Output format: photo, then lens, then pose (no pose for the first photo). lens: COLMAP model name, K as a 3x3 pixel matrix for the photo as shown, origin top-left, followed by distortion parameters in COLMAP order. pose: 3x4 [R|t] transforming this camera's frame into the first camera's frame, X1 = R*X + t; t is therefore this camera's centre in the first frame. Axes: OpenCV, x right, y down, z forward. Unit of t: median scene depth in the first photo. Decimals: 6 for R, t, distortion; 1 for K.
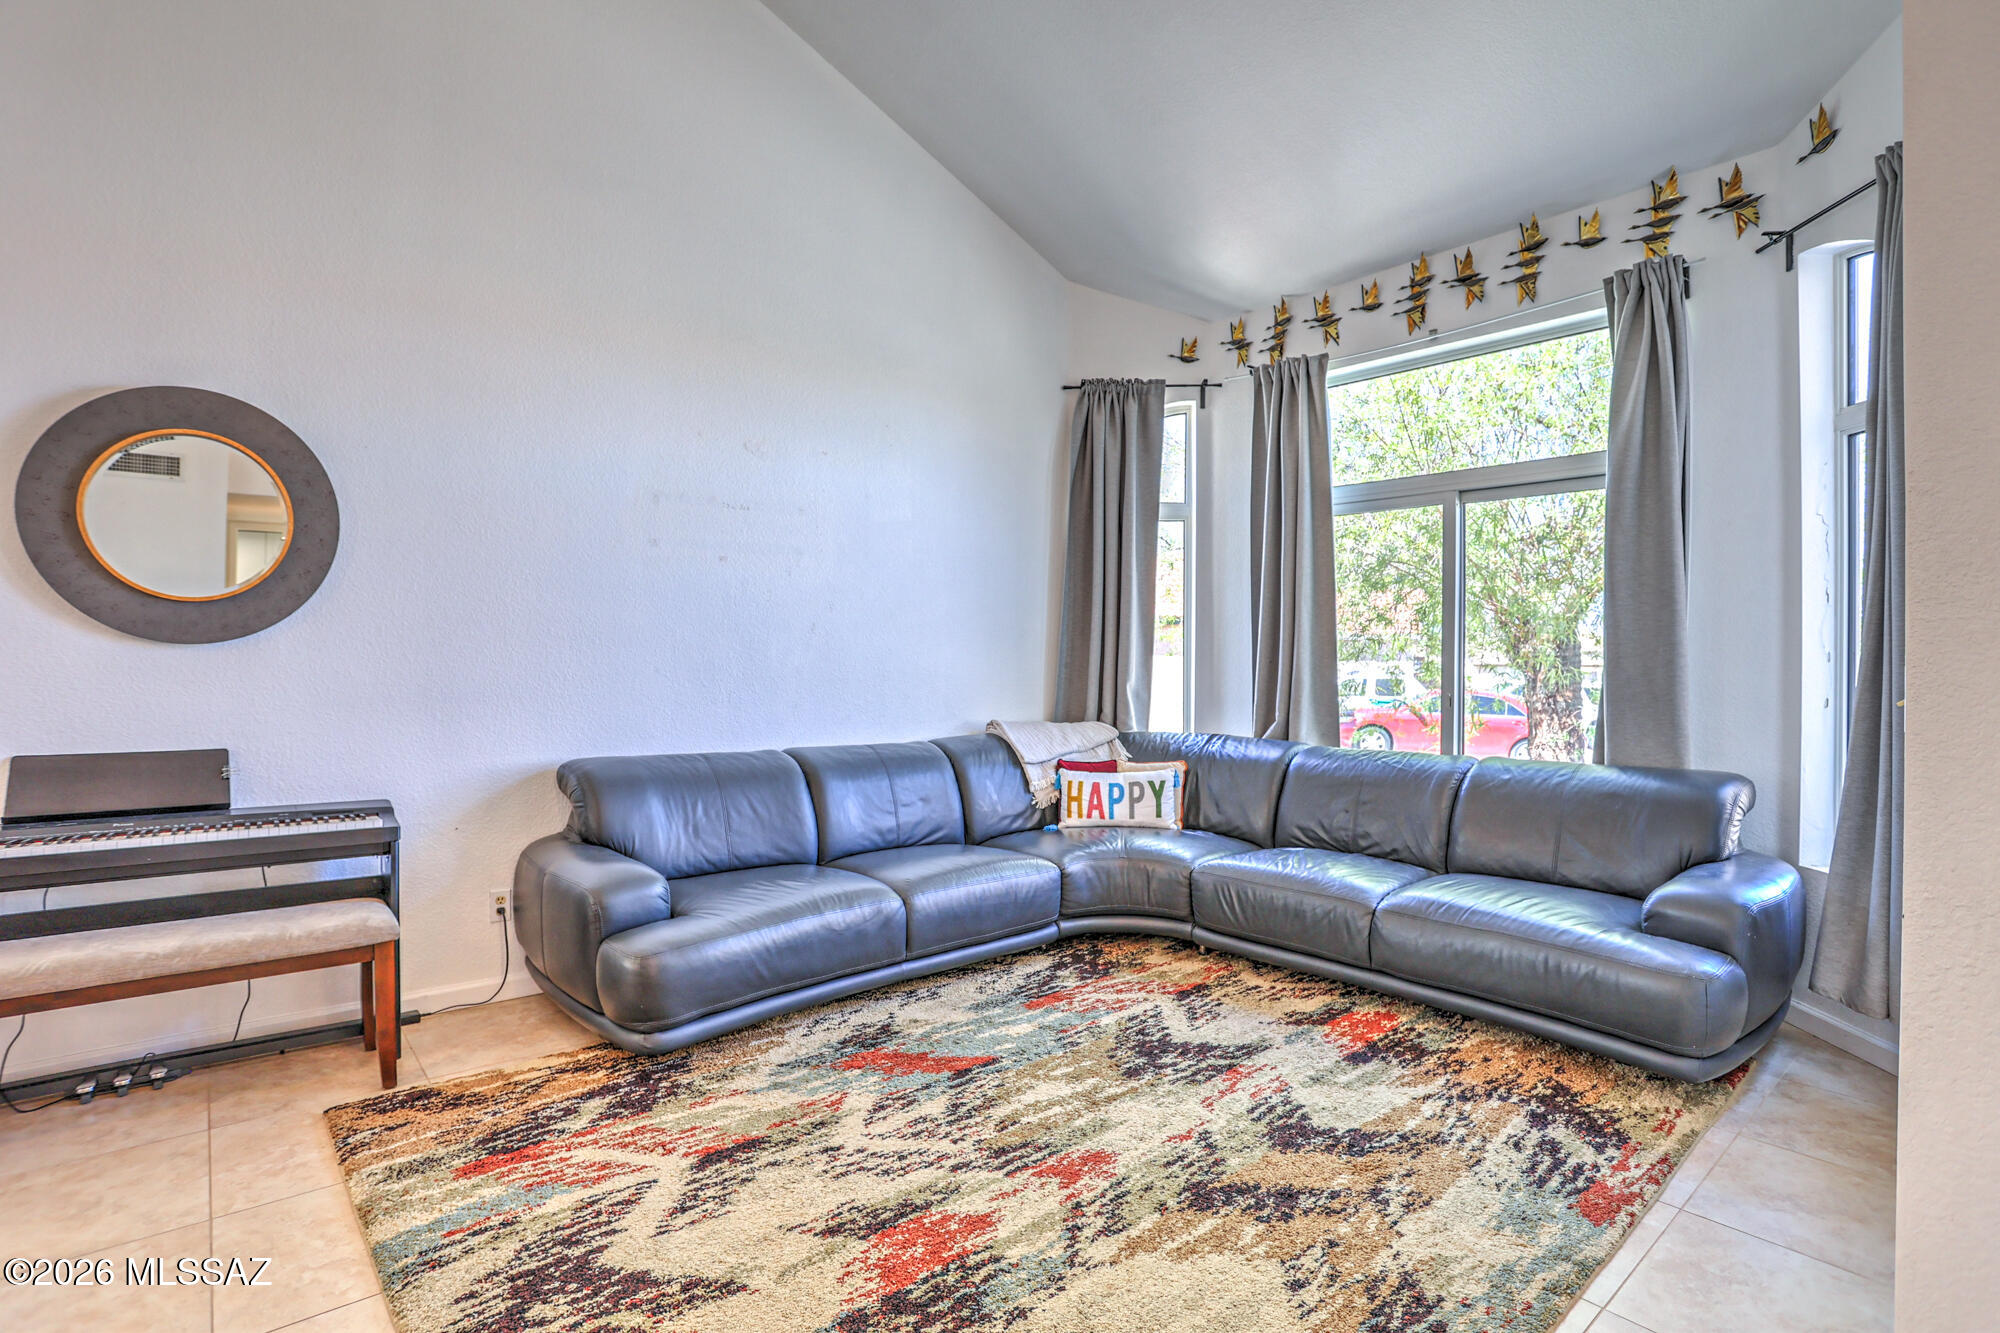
lens RADIAL K [[969.8, 0, 1009.2], [0, 969.8, 657.1], [0, 0, 1]] dist [-0.021004, 0.006691]
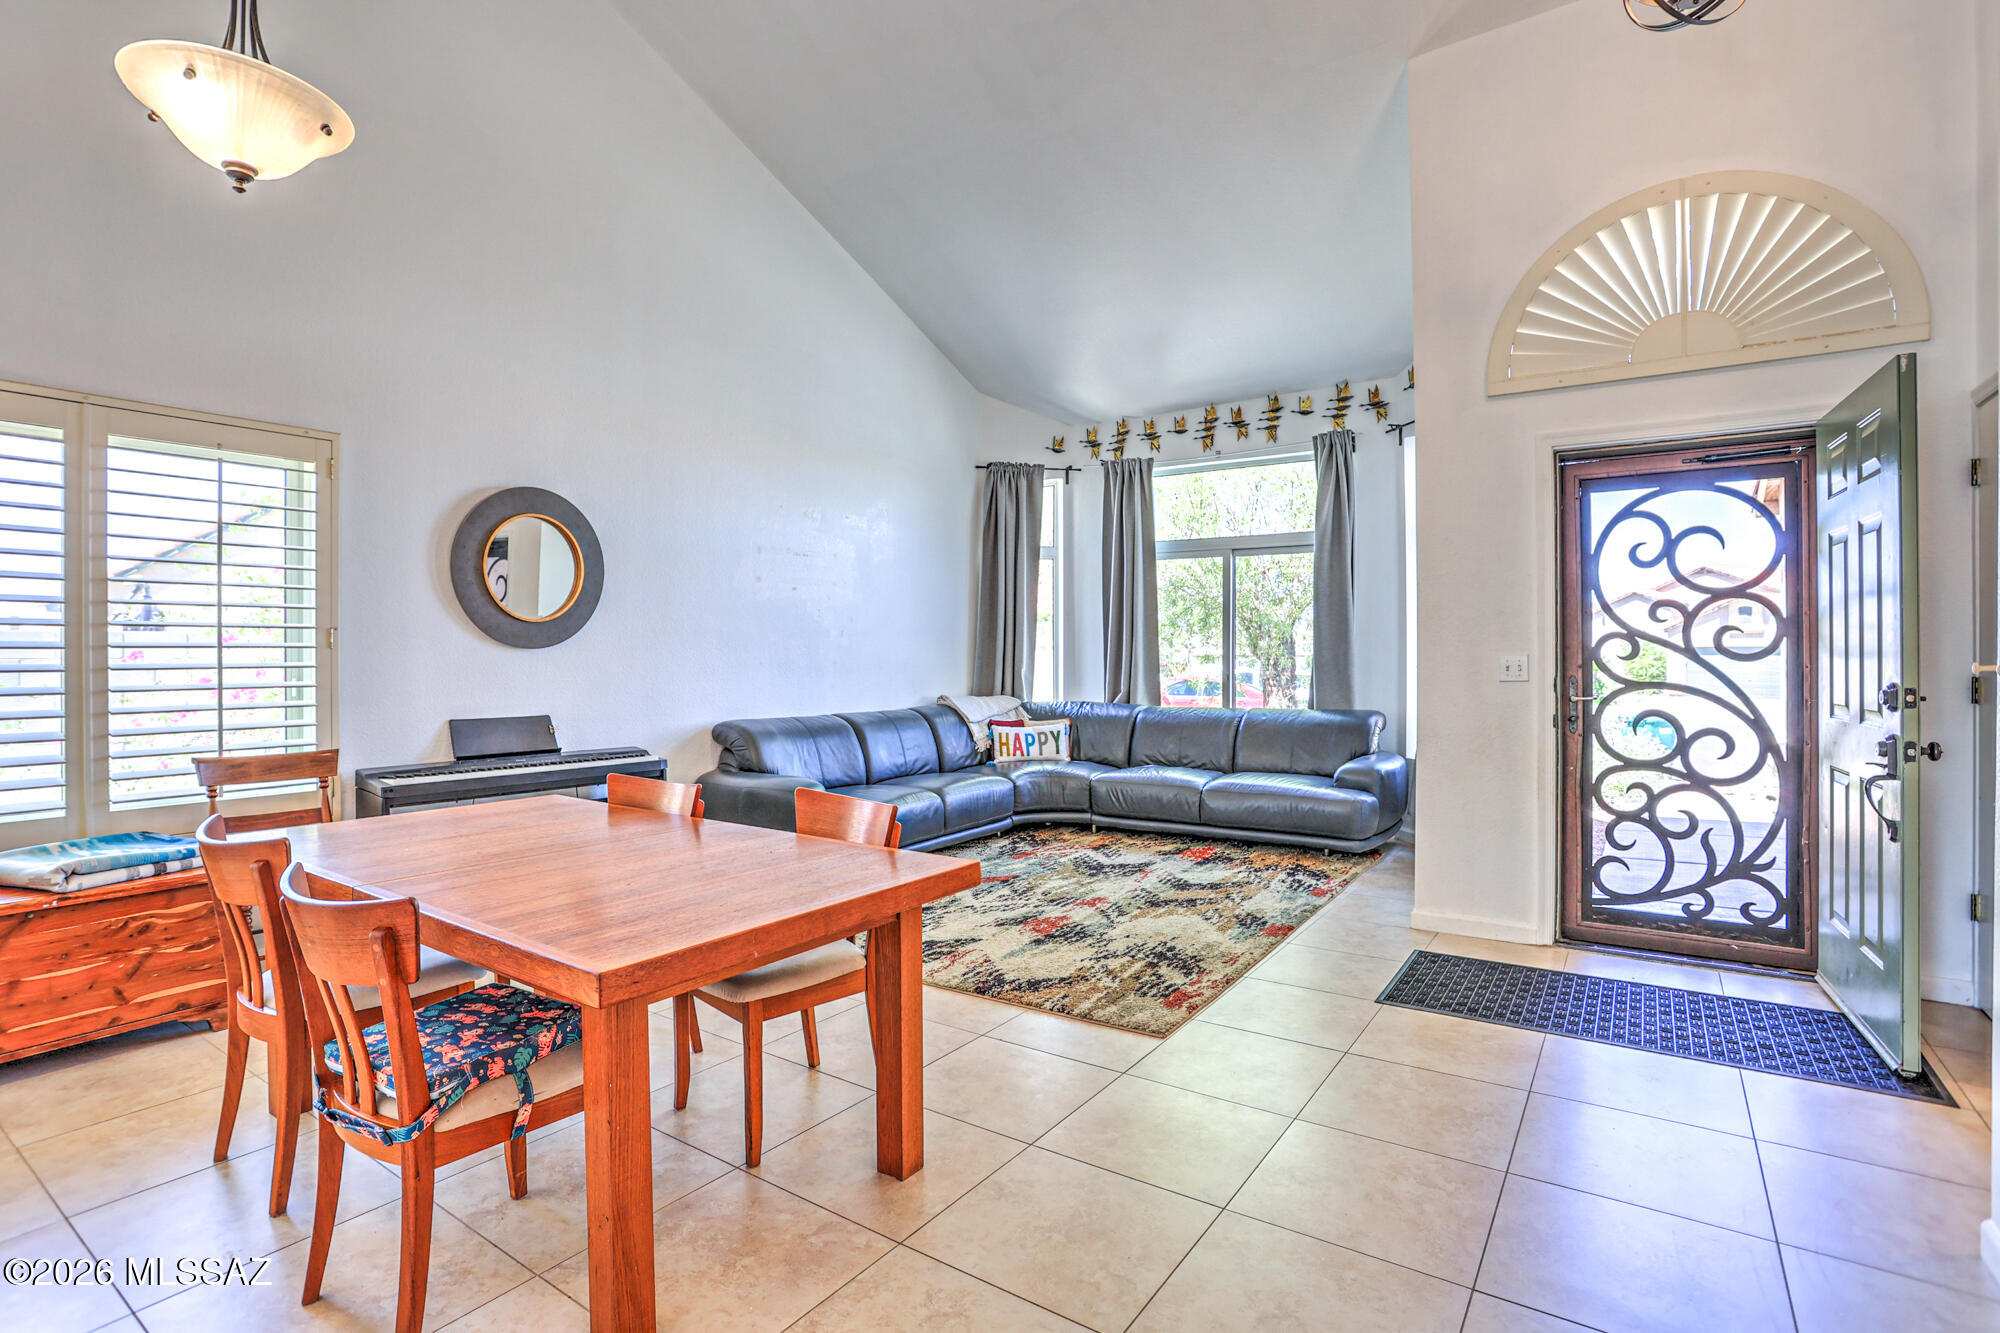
lens RADIAL K [[969.8, 0, 988.9], [0, 969.8, 659.5], [0, 0, 1]] dist [-0.021004, 0.006691]
pose [[0.969351, -0.010350, 0.245463, -0.364477], [0.007712, 0.999902, 0.011708, -0.006841], [-0.245560, -0.009456, 0.969335, -0.531430]]
